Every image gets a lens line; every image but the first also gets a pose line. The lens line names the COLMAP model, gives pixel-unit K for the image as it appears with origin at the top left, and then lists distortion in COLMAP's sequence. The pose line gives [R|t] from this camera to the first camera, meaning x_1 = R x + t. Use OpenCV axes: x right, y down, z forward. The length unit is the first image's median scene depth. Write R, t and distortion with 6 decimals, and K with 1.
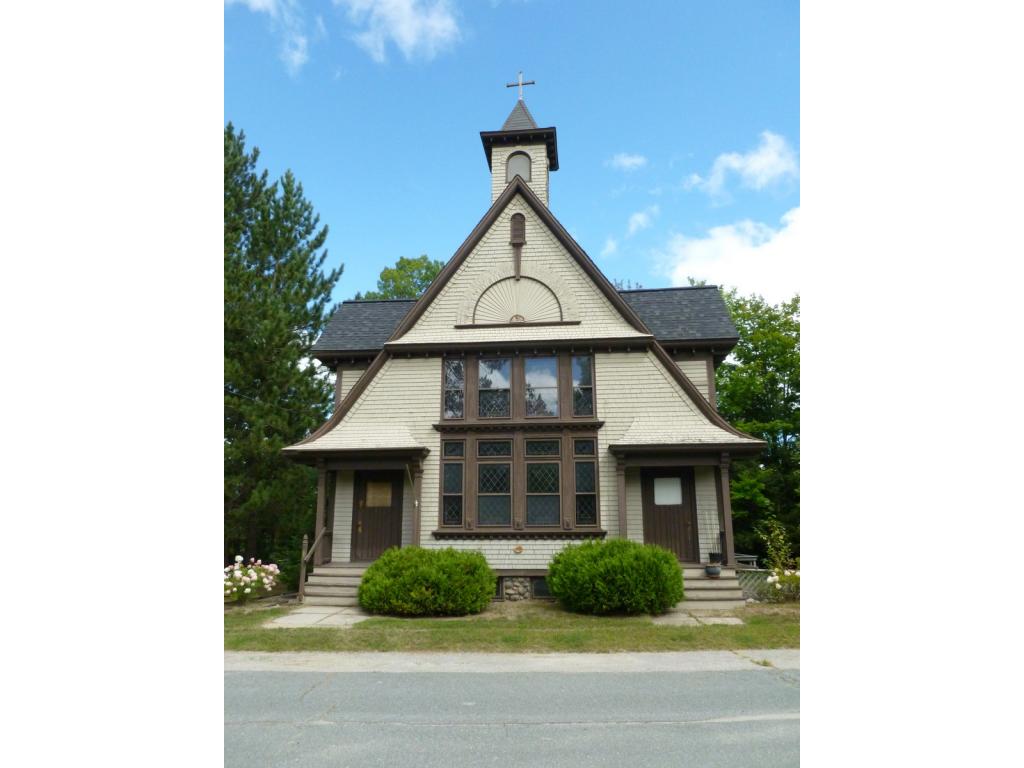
lens RADIAL K [[652.4, 0, 512.8], [0, 652.4, 387.6], [0, 0, 1]] dist [-0.032536, 0.001728]
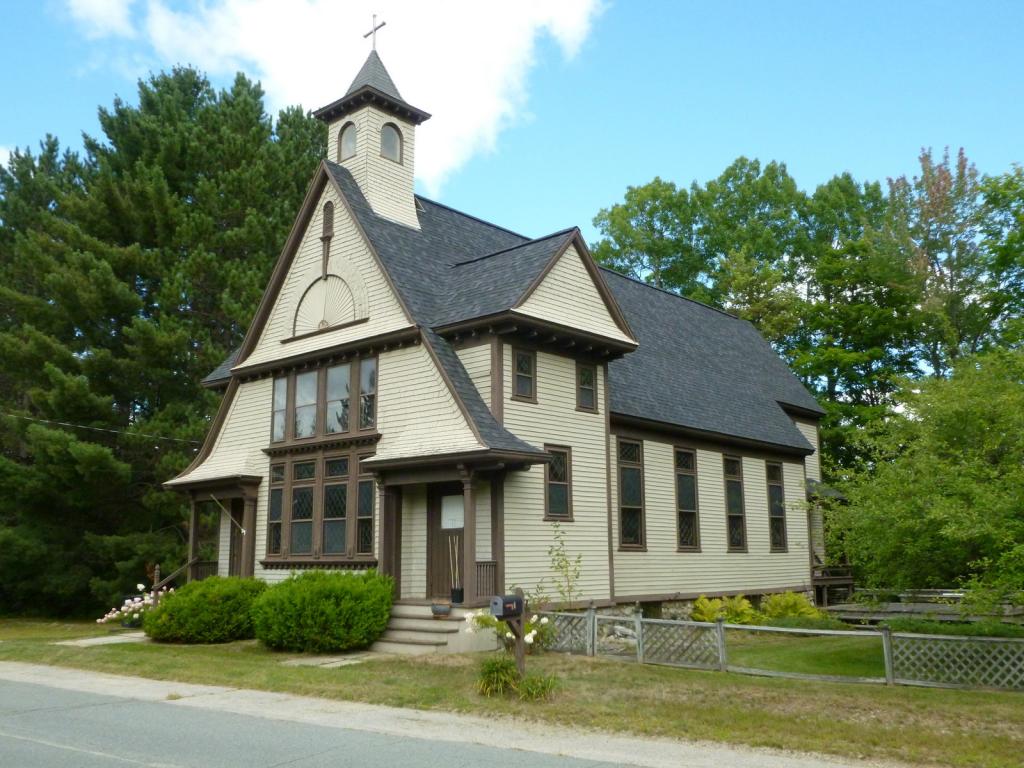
lens RADIAL K [[933.0, 0, 512.0], [0, 933.0, 384.0], [0, 0, 1]] dist [-0.001035, 0.002561]
pose [[0.813194, -0.110291, -0.571447, 0.976302], [0.136126, 0.990688, 0.002507, 0.008004], [0.565850, -0.079828, 0.820635, 0.090979]]
